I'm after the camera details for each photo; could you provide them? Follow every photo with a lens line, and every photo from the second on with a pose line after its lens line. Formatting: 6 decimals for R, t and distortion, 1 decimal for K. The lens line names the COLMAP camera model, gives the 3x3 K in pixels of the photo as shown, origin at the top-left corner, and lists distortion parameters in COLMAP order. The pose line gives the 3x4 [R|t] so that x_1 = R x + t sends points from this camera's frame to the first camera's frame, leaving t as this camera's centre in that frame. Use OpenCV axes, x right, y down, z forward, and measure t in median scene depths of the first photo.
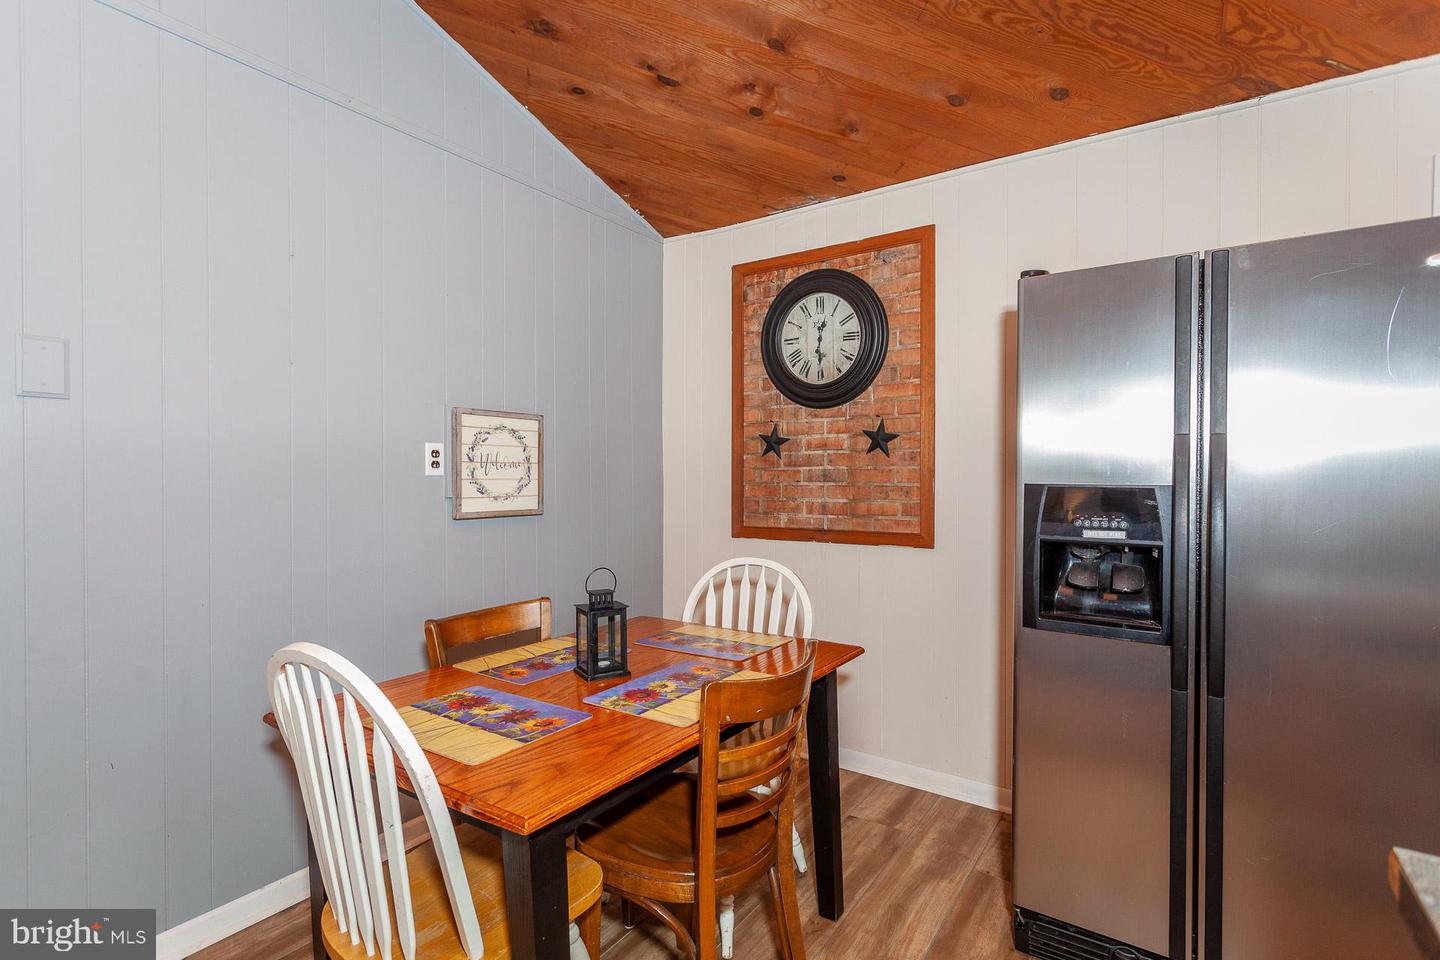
lens RADIAL K [[679.0, 0, 725.6], [0, 679.0, 485.2], [0, 0, 1]] dist [0.001922, 0.000419]
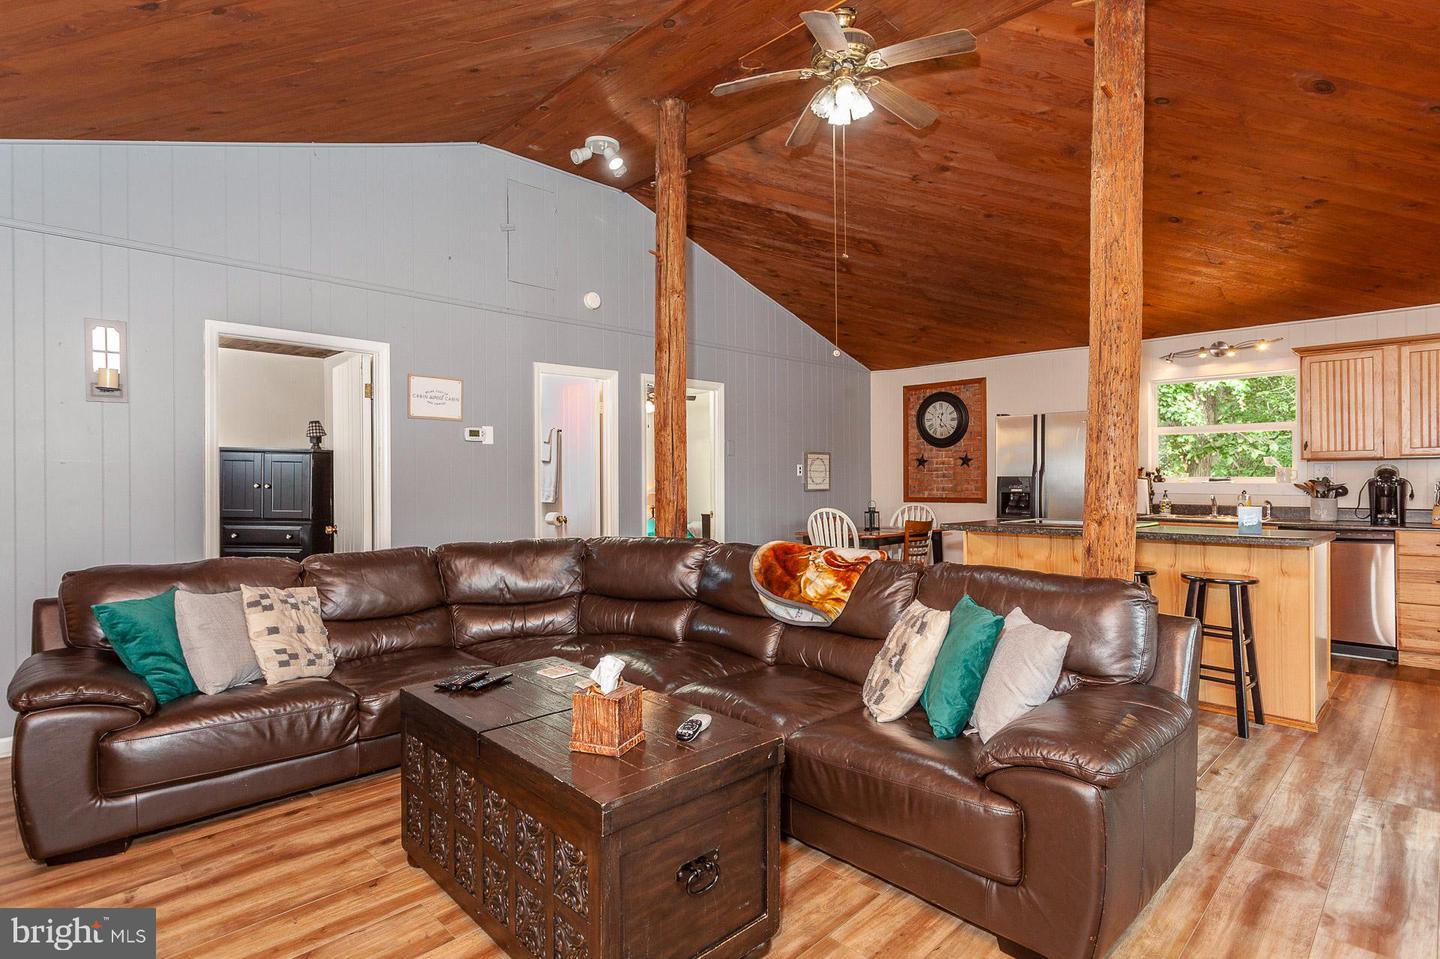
lens RADIAL K [[709.9, 0, 744.1], [0, 709.9, 482.4], [0, 0, 1]] dist [-0.002560, 0.000138]
pose [[0.984658, -0.005540, -0.174406, -0.121562], [0.002687, 0.999859, -0.016593, 0.054438], [0.174473, 0.015870, 0.984534, -1.732976]]
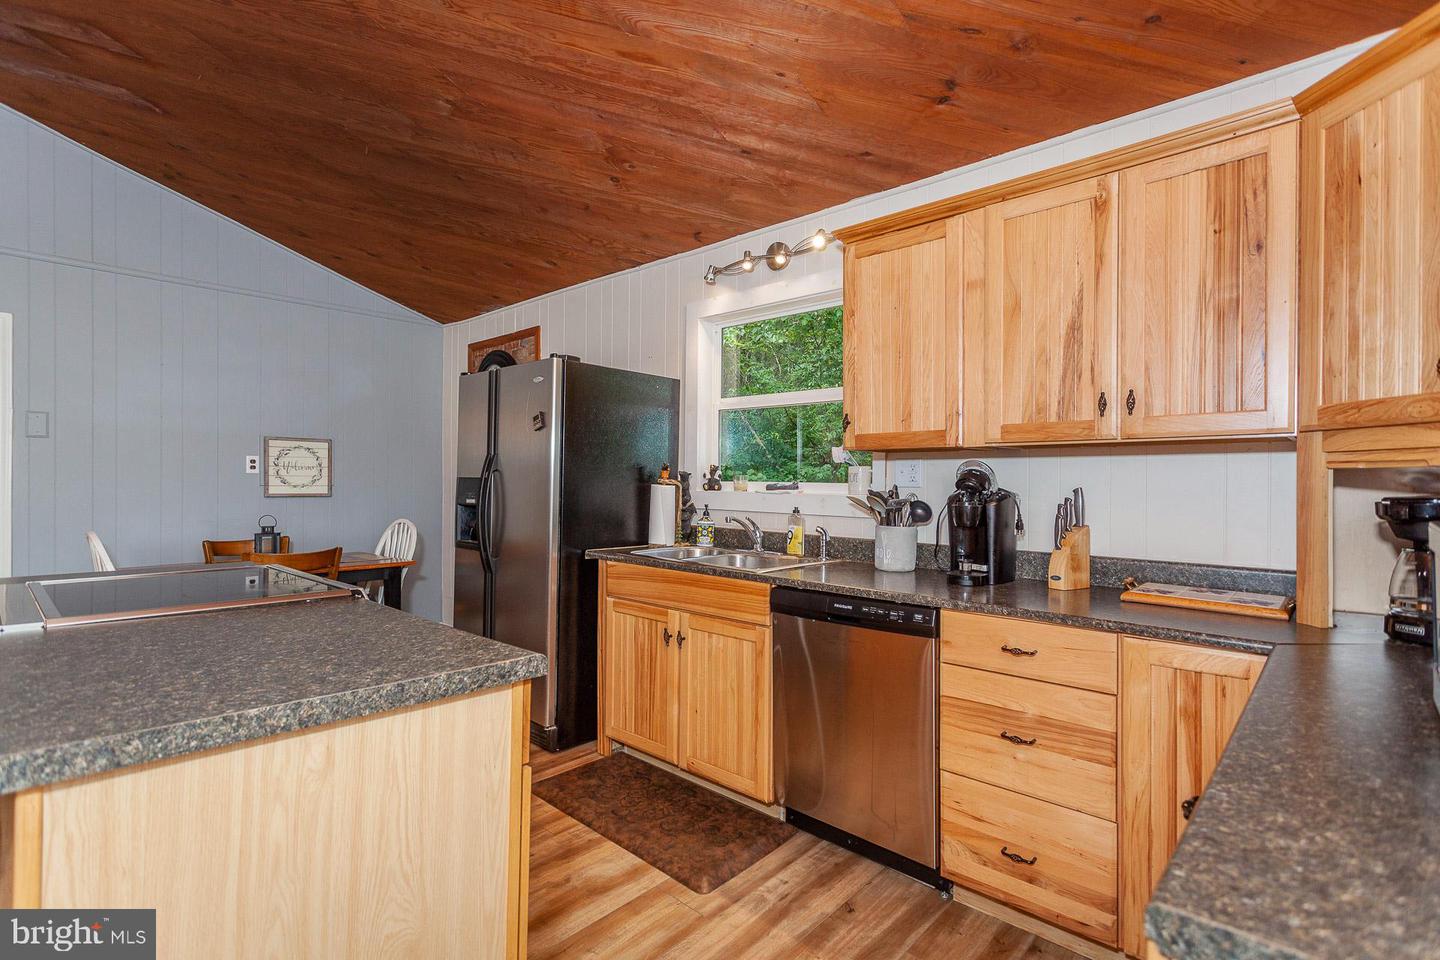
lens RADIAL K [[679.0, 0, 725.6], [0, 679.0, 485.2], [0, 0, 1]] dist [0.001922, 0.000419]
pose [[0.990695, 0.005488, -0.135991, 0.961165], [-0.007045, 0.999915, -0.010971, 0.025658], [0.135919, 0.011827, 0.990649, -0.575574]]
